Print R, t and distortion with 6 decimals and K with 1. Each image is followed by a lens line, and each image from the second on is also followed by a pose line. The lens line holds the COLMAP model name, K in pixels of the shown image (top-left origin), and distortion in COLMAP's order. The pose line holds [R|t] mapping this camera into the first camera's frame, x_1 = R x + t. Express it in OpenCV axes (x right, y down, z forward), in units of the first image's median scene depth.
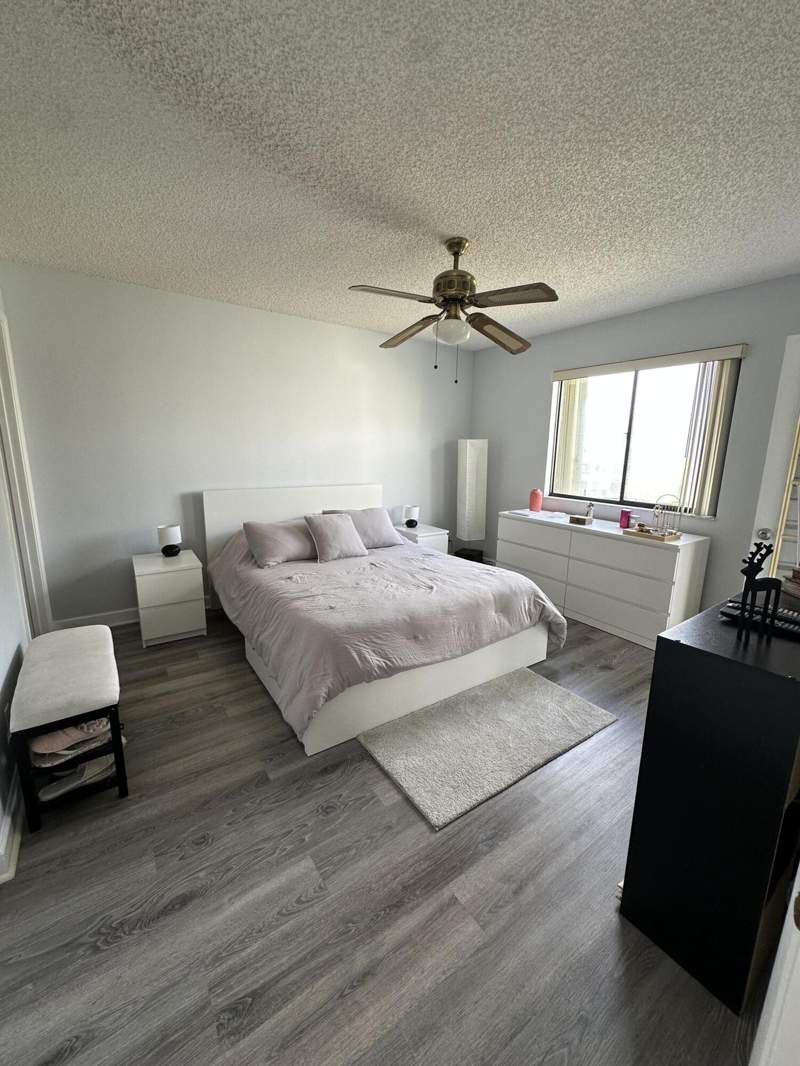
lens RADIAL K [[424.8, 0, 401.3], [0, 424.8, 533.1], [0, 0, 1]] dist [-0.002517, -0.000372]
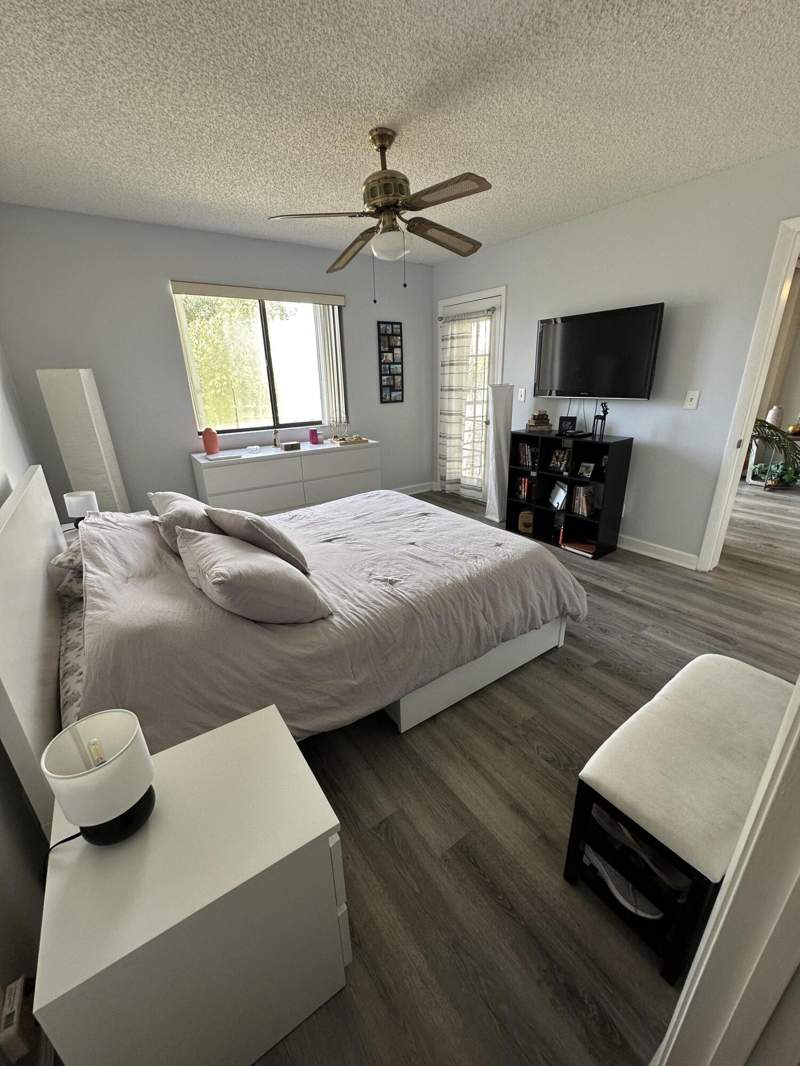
lens RADIAL K [[424.8, 0, 401.3], [0, 424.8, 533.1], [0, 0, 1]] dist [-0.002517, -0.000372]
pose [[-0.002047, -0.367149, 0.930160, -1.161042], [0.221986, 0.906787, 0.358412, -0.274069], [-0.975048, 0.207216, 0.079645, 1.229789]]
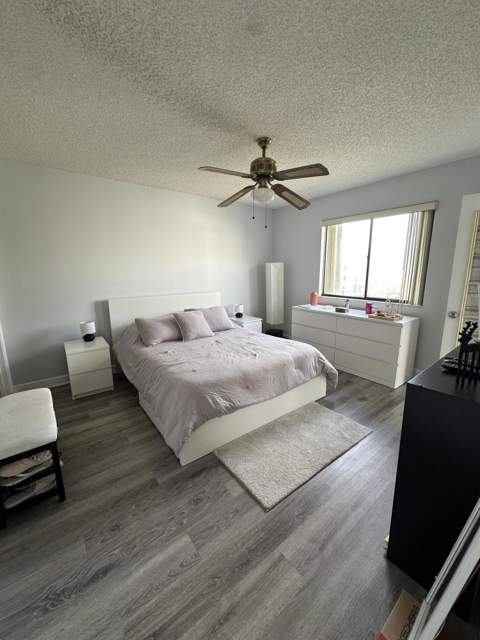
lens RADIAL K [[255.0, 0, 240.8], [0, 255.0, 320.1], [0, 0, 1]] dist [-0.002517, -0.000372]
pose [[0.998584, -0.033794, 0.041092, -0.023749], [0.033871, 0.999425, -0.001191, -0.005851], [-0.041029, 0.002581, 0.999155, 0.045978]]
